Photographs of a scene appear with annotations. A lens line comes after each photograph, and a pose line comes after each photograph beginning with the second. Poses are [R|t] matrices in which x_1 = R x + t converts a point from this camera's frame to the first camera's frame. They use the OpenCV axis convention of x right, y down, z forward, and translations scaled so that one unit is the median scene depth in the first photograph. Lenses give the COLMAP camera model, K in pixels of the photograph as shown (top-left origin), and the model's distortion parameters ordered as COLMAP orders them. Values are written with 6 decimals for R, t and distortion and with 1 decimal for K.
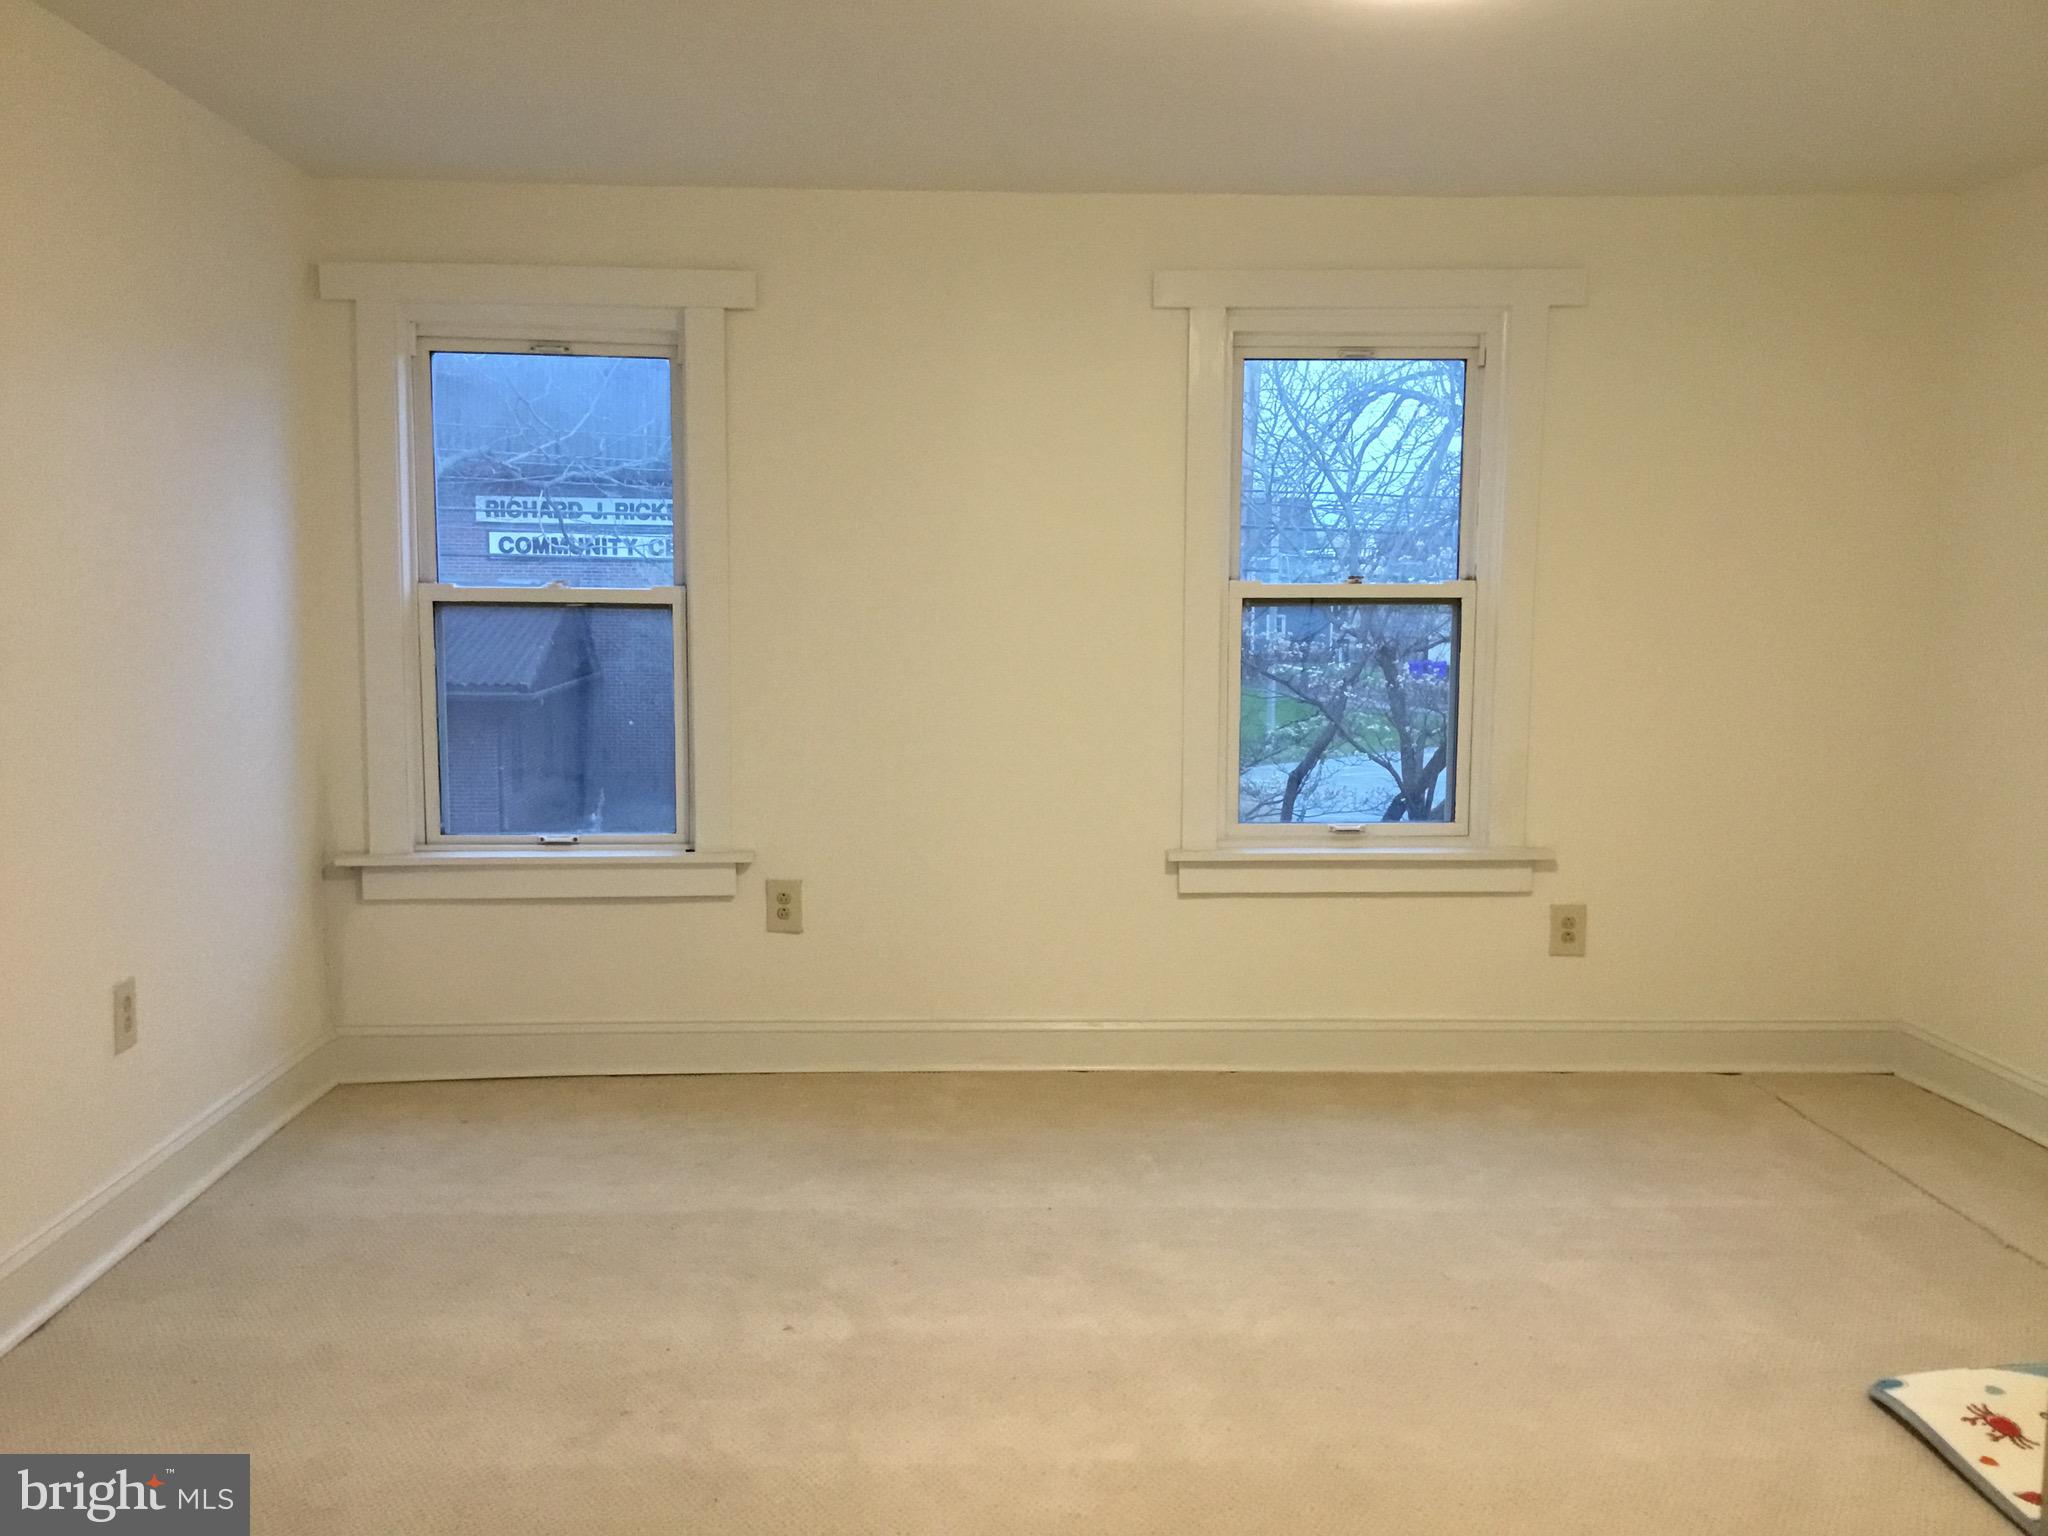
lens RADIAL K [[1856.0, 0, 1024.0], [0, 1856.0, 768.0], [0, 0, 1]] dist [0.135512, -0.254043]
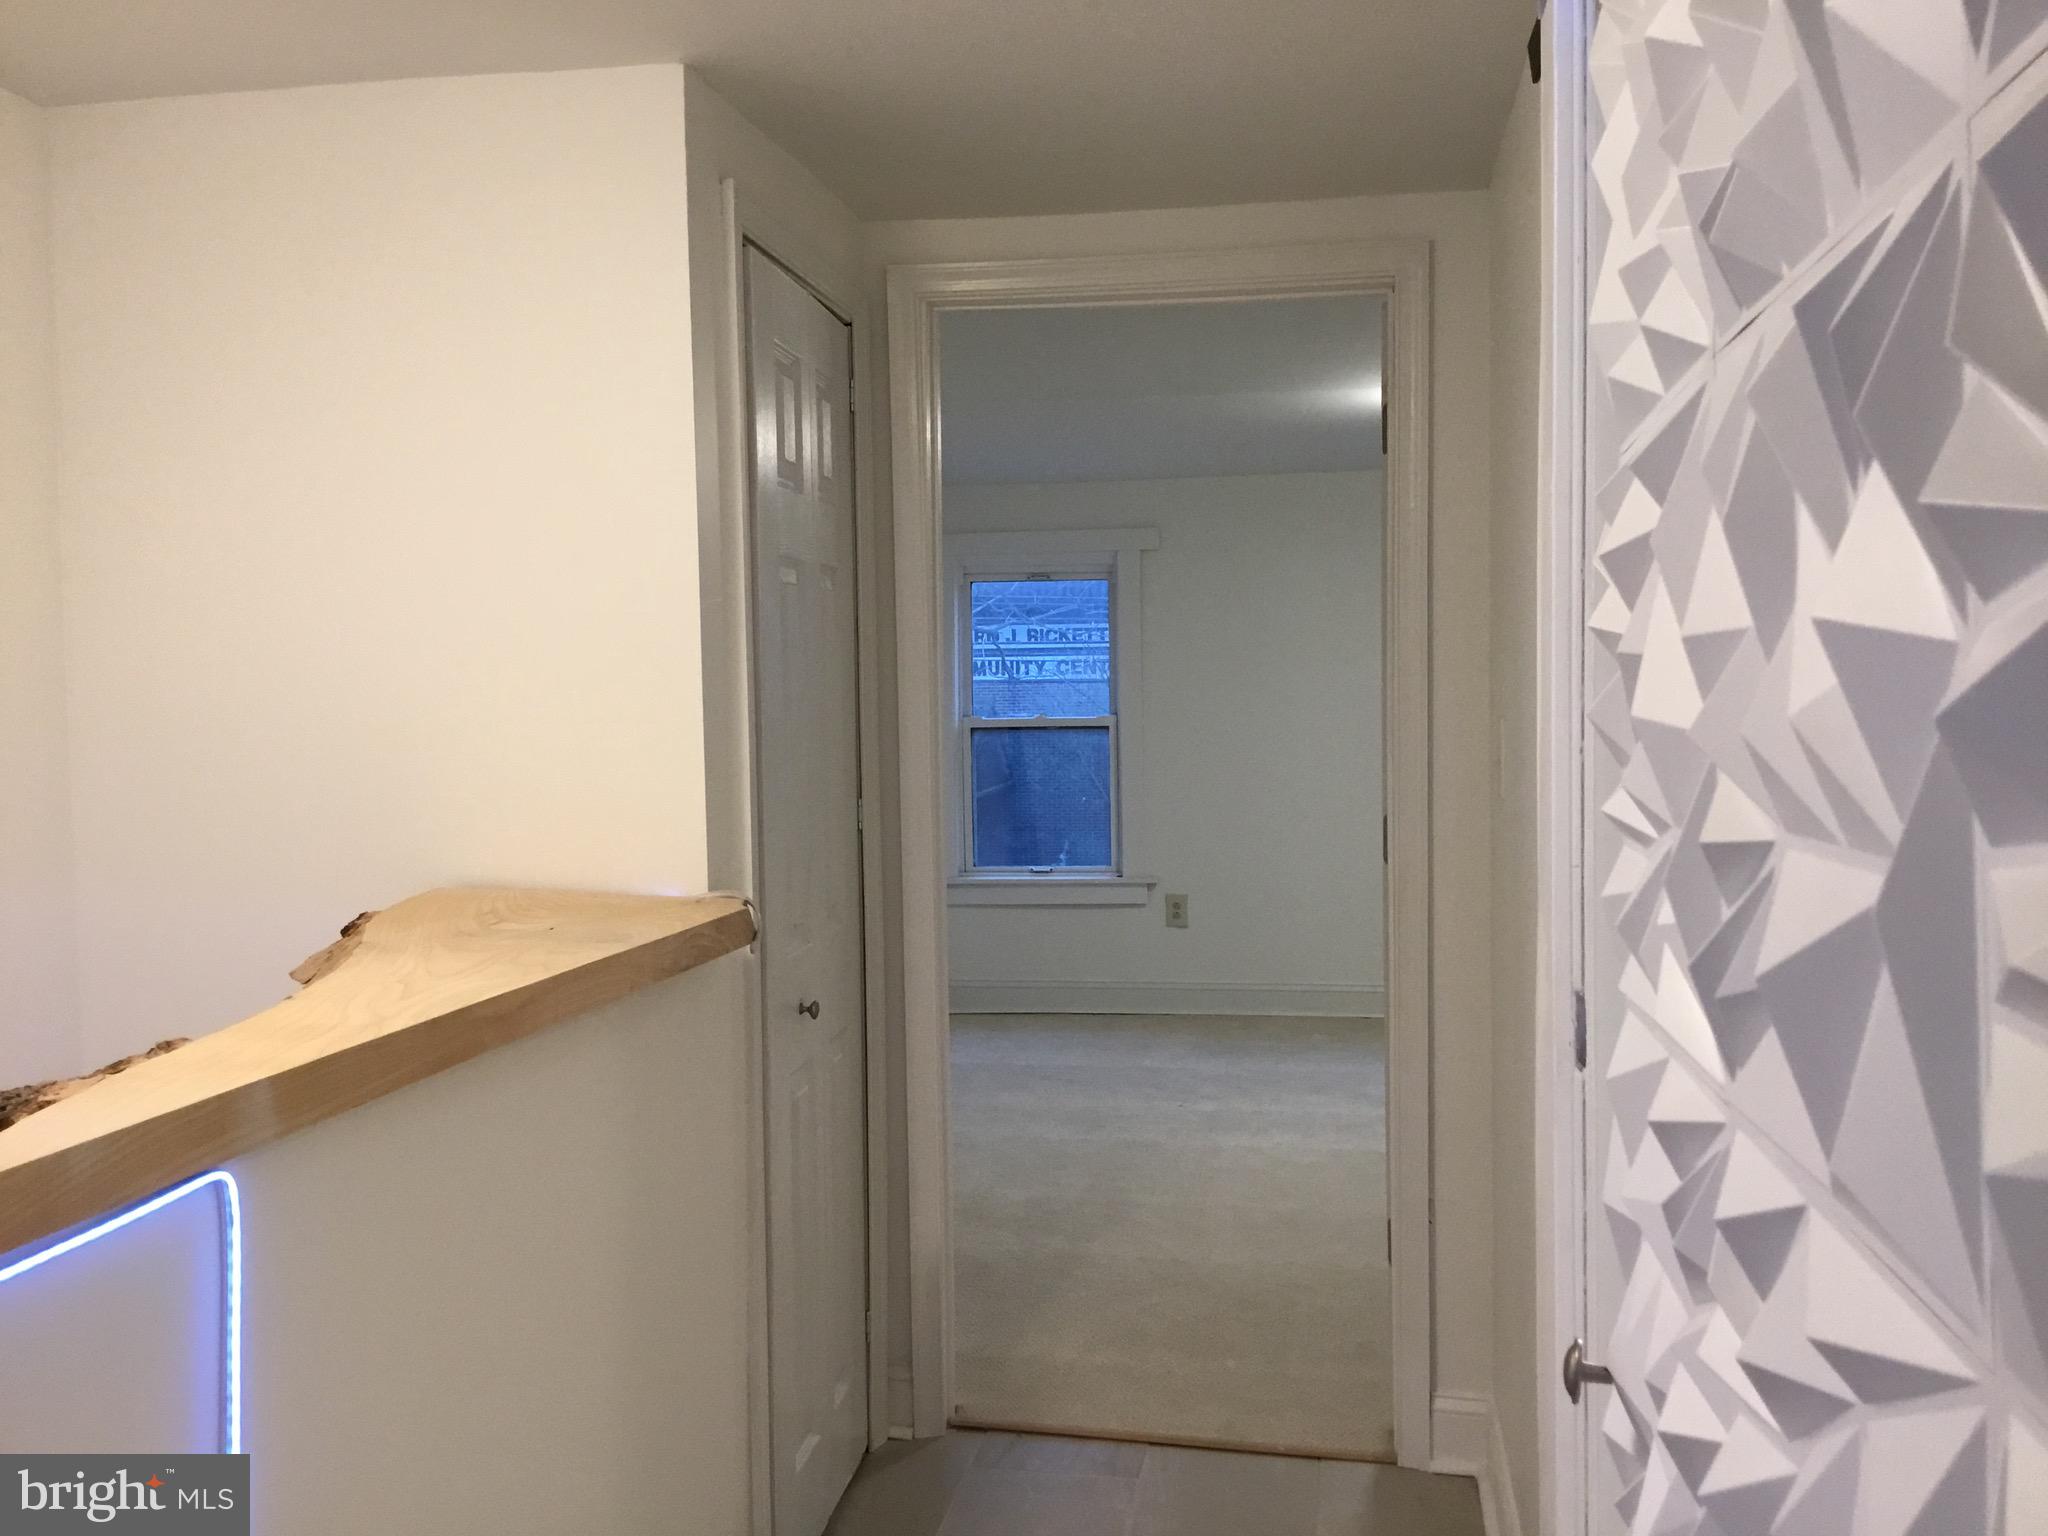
lens RADIAL K [[1856.0, 0, 1024.0], [0, 1856.0, 768.0], [0, 0, 1]] dist [0.135512, -0.254043]
pose [[0.977941, -0.012297, -0.208520, 0.079668], [0.000159, 0.998309, -0.058123, 0.044382], [0.208883, 0.056808, 0.976289, -0.613541]]
